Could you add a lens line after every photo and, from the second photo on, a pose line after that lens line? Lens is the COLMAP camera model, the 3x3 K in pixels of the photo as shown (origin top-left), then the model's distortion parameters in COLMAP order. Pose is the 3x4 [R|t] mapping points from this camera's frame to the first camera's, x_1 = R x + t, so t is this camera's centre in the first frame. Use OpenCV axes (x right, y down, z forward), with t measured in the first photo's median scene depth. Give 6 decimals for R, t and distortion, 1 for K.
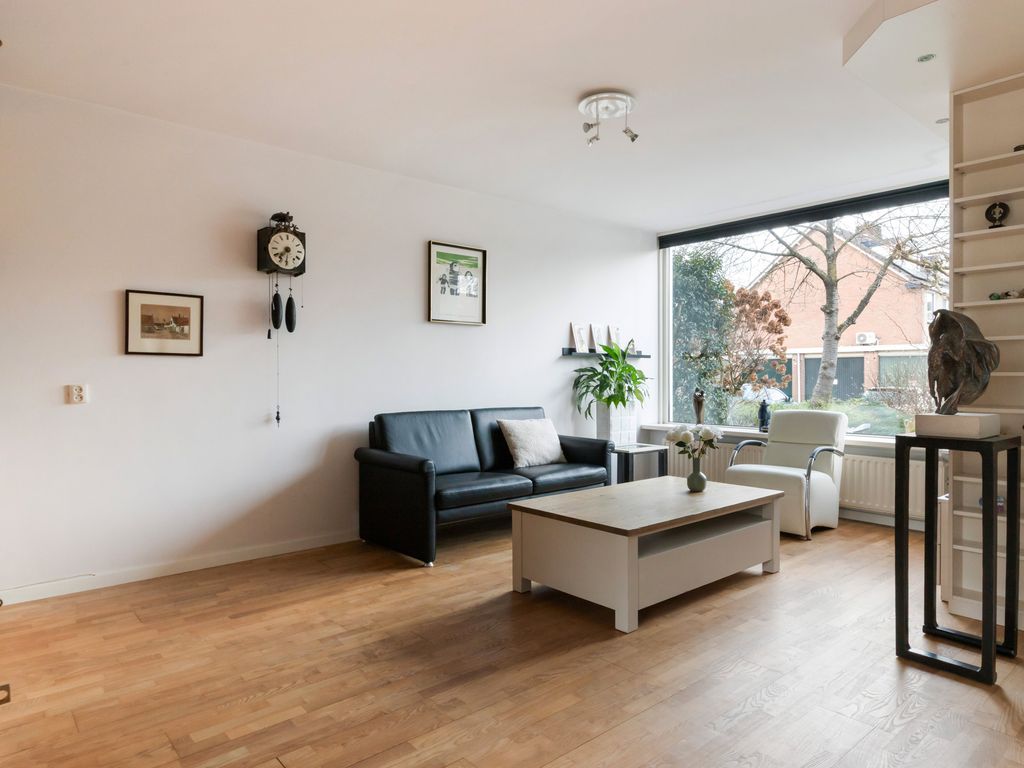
lens RADIAL K [[633.8, 0, 535.3], [0, 633.8, 381.0], [0, 0, 1]] dist [0.001739, 0.001026]
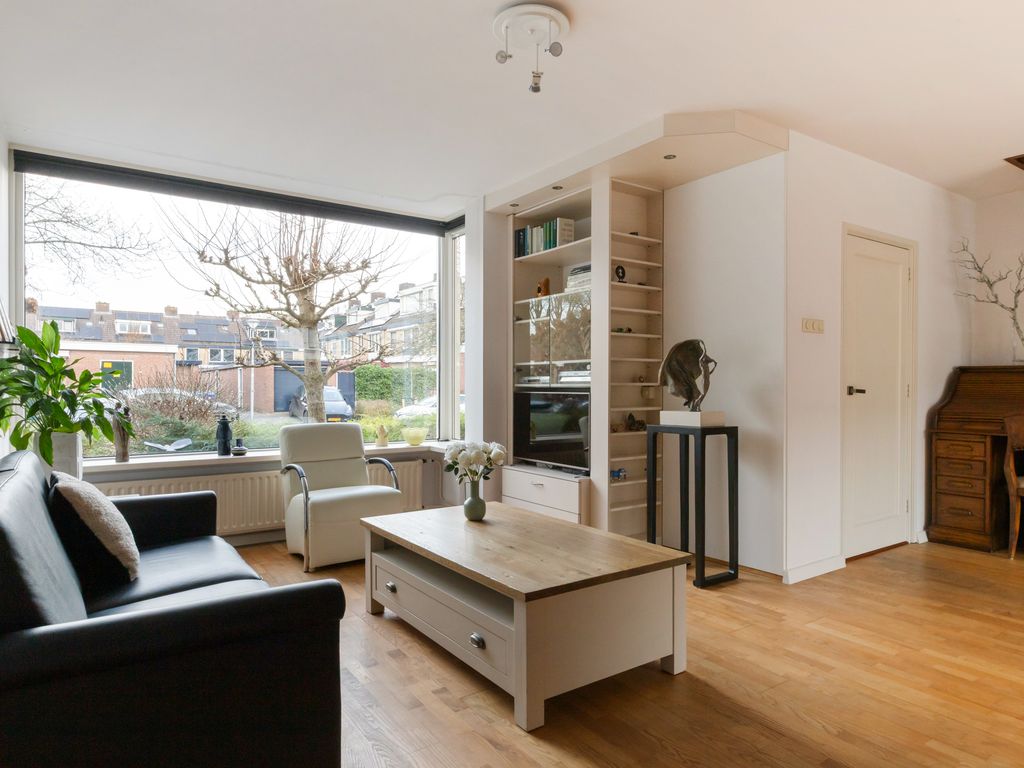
lens RADIAL K [[633.8, 0, 535.3], [0, 633.8, 381.0], [0, 0, 1]] dist [0.001739, 0.001026]
pose [[0.086847, 0.014259, 0.996120, -0.375949], [-0.001862, 0.999898, -0.014151, 0.001597], [-0.996220, -0.000626, 0.086865, 0.555813]]
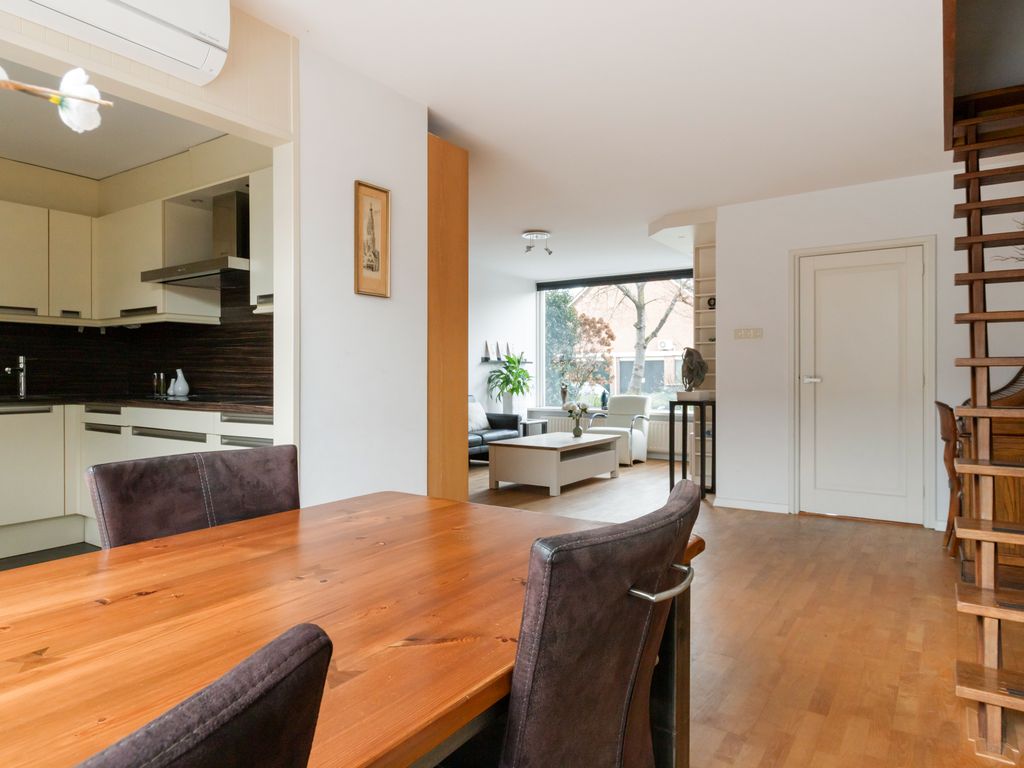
lens RADIAL K [[633.8, 0, 535.3], [0, 633.8, 381.0], [0, 0, 1]] dist [0.001739, 0.001026]
pose [[0.962553, -0.002632, 0.271082, -0.245622], [0.002484, 0.999997, 0.000887, 0.004532], [-0.271084, -0.000180, 0.962556, -0.506953]]
